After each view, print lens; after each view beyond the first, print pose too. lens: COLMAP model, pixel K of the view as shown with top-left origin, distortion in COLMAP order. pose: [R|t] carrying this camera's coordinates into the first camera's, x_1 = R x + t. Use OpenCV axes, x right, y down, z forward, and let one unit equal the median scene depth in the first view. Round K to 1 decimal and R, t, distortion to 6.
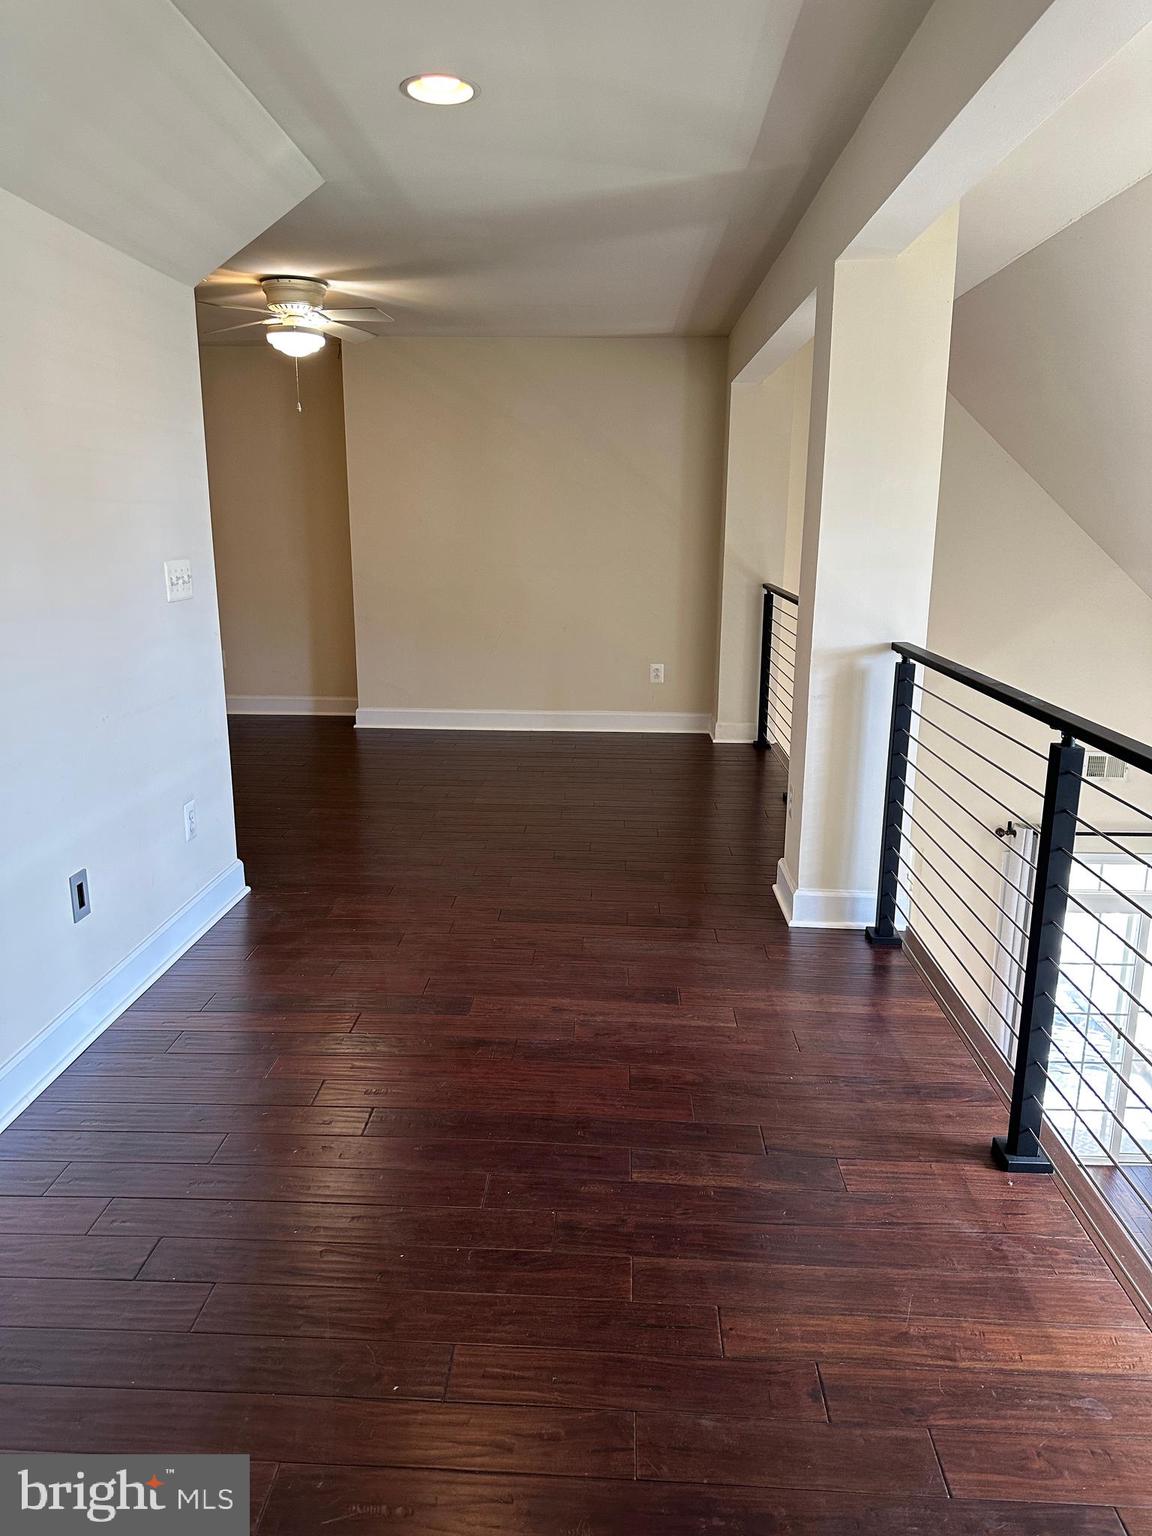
lens RADIAL K [[1069.6, 0, 573.2], [0, 1069.6, 773.4], [0, 0, 1]] dist [0.067559, -0.049687]
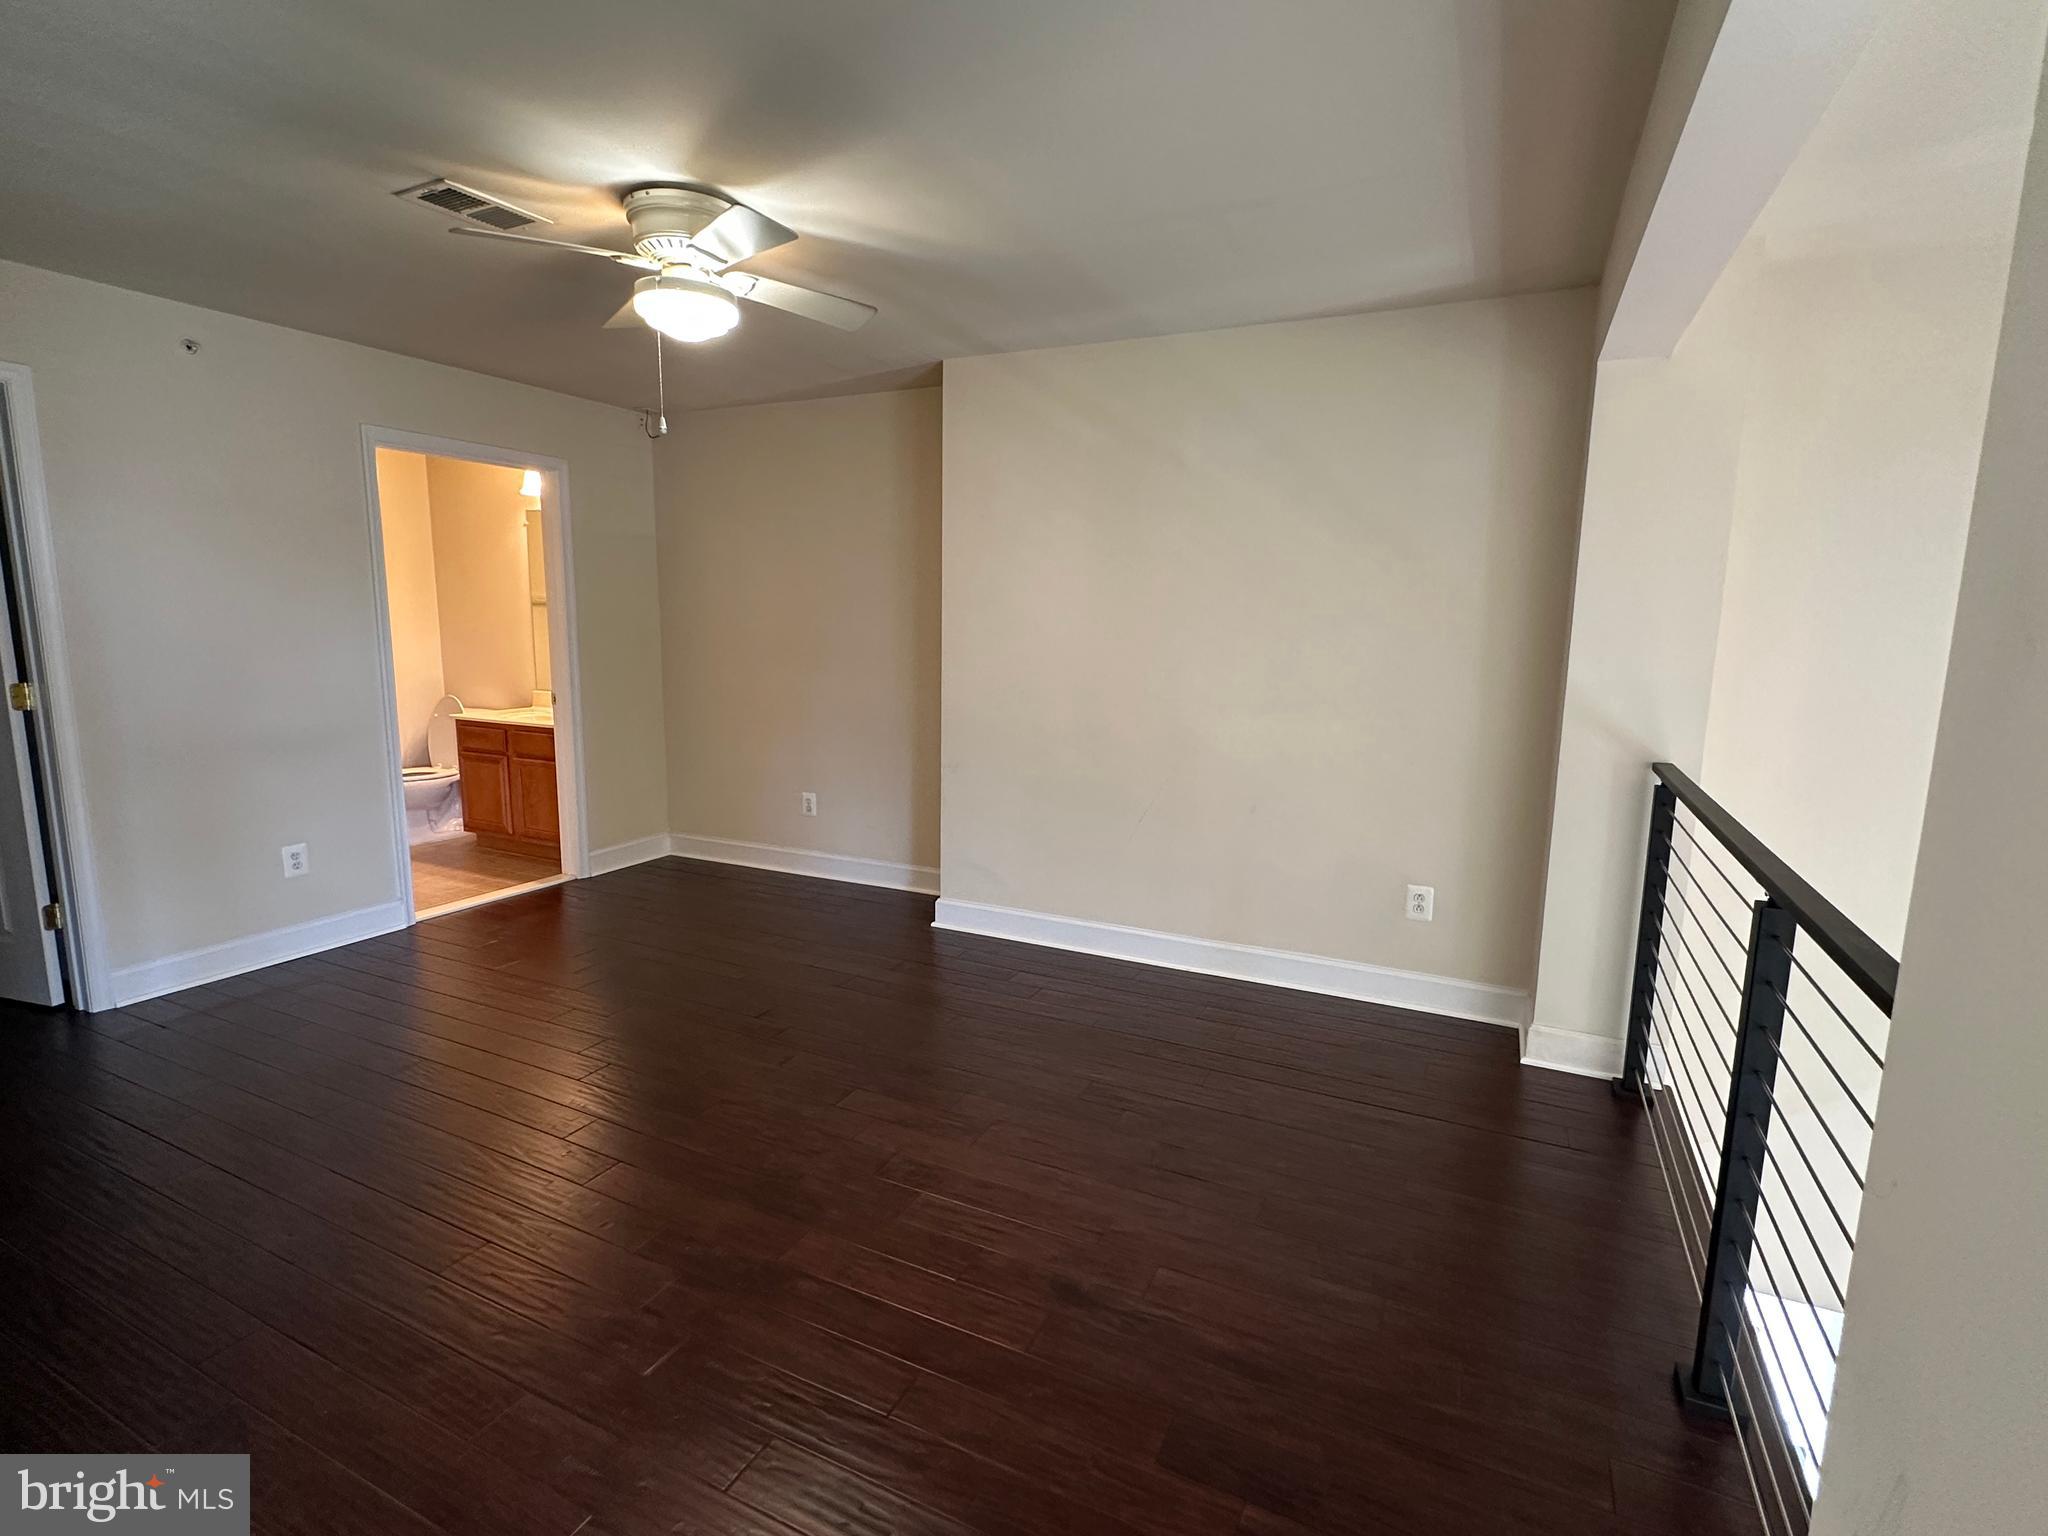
lens RADIAL K [[984.0, 0, 1013.0], [0, 984.0, 758.7], [0, 0, 1]] dist [-0.001675, 0.000000]
pose [[0.915843, 0.066181, -0.396046, 0.083762], [-0.104442, 0.991637, -0.075810, -0.108764], [0.387717, 0.110794, 0.915096, 0.458001]]
